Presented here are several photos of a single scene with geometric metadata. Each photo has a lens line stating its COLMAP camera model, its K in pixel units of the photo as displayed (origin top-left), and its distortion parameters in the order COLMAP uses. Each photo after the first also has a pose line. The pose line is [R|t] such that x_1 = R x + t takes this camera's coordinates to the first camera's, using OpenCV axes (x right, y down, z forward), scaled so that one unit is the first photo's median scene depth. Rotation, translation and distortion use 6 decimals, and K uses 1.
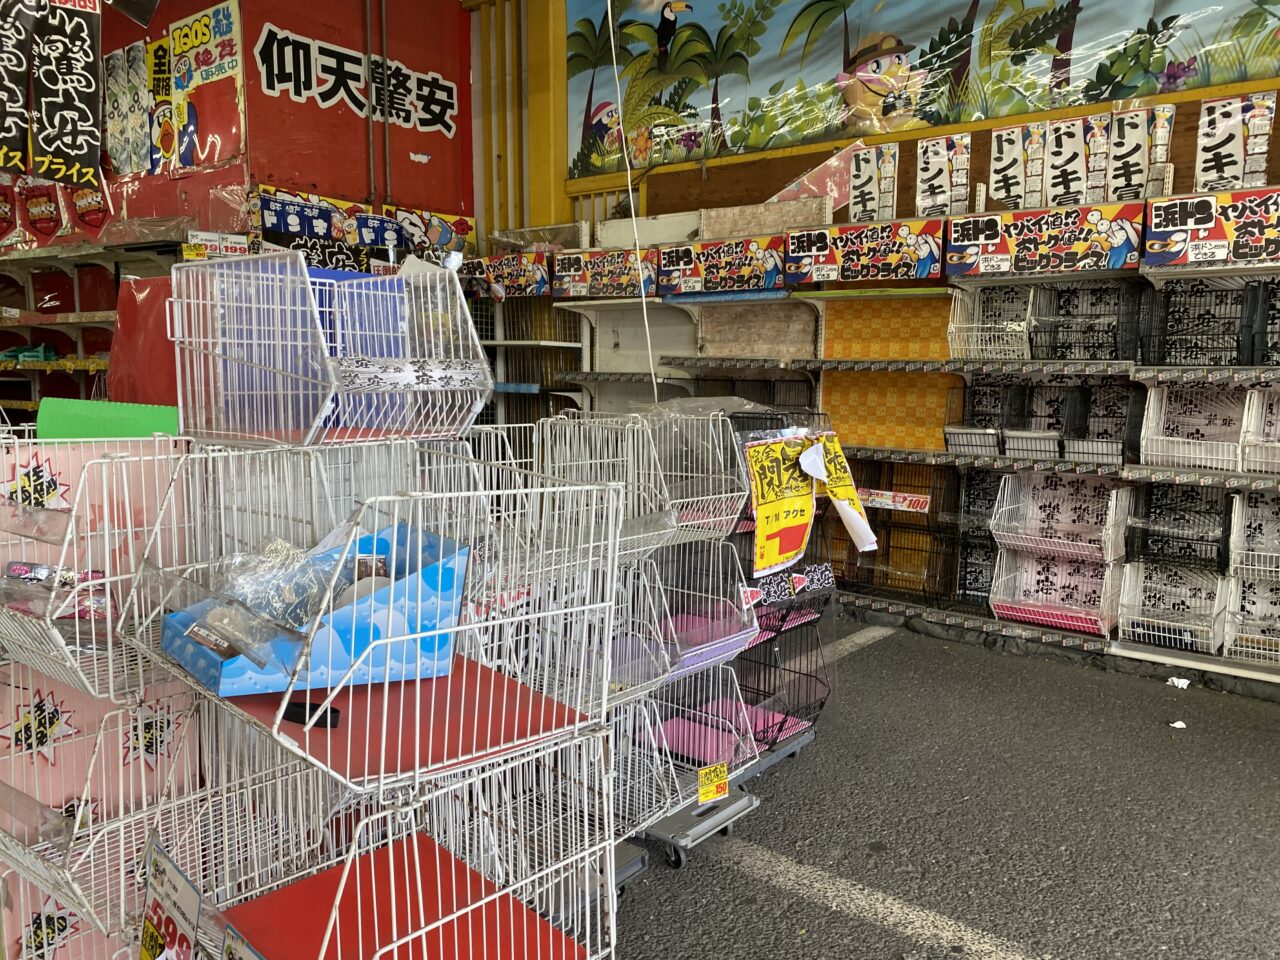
lens RADIAL K [[982.8, 0, 640.2], [0, 982.8, 478.0], [0, 0, 1]] dist [0.002198, -0.000319]
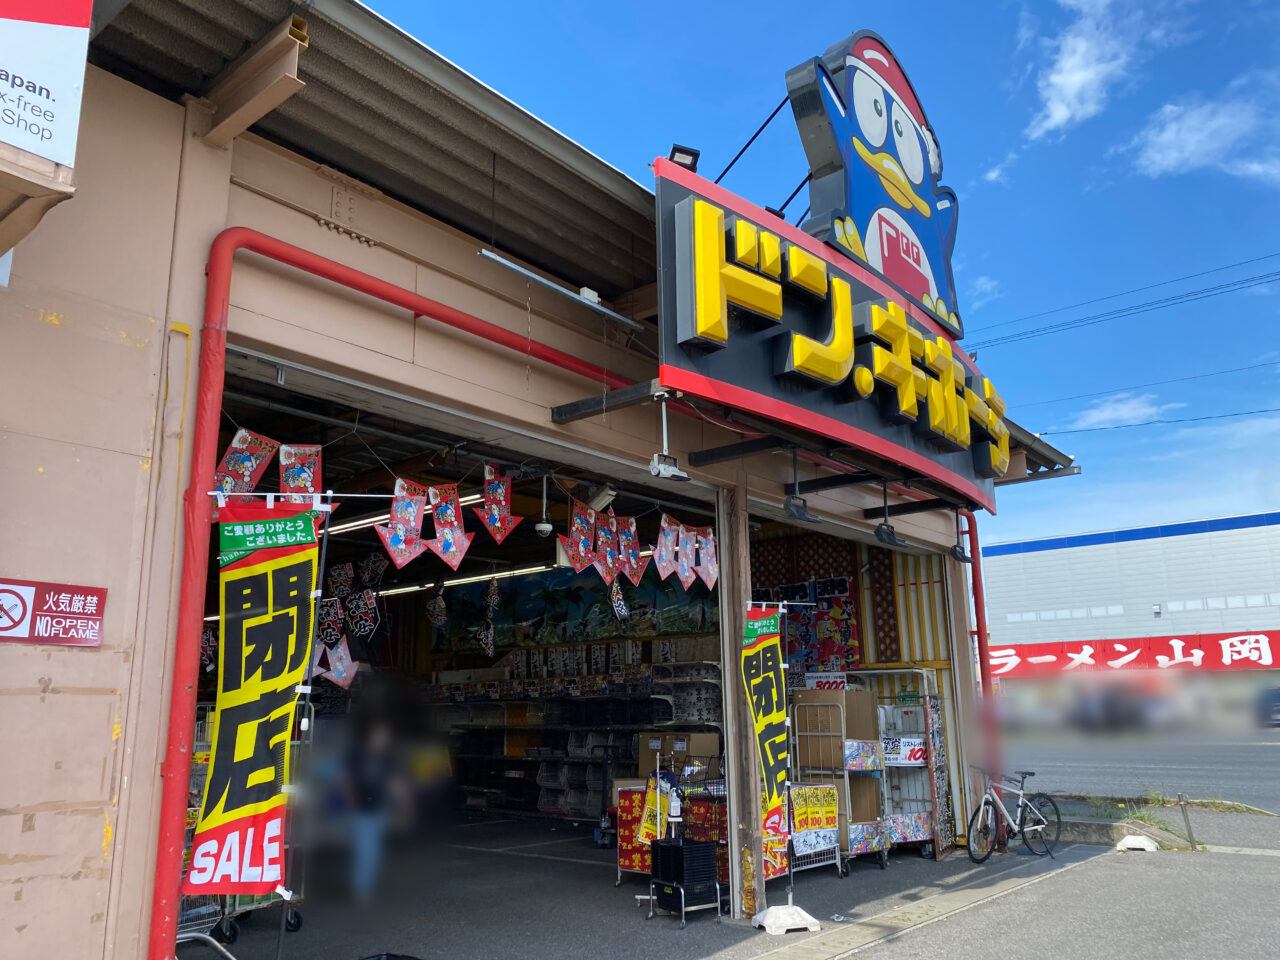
lens RADIAL K [[982.8, 0, 640.1], [0, 982.8, 479.5], [0, 0, 1]] dist [0.002198, -0.000319]
pose [[0.999096, -0.031258, -0.028796, 0.708907], [0.019451, 0.938719, -0.344134, 0.204733], [0.037789, 0.343263, 0.938479, -1.954675]]
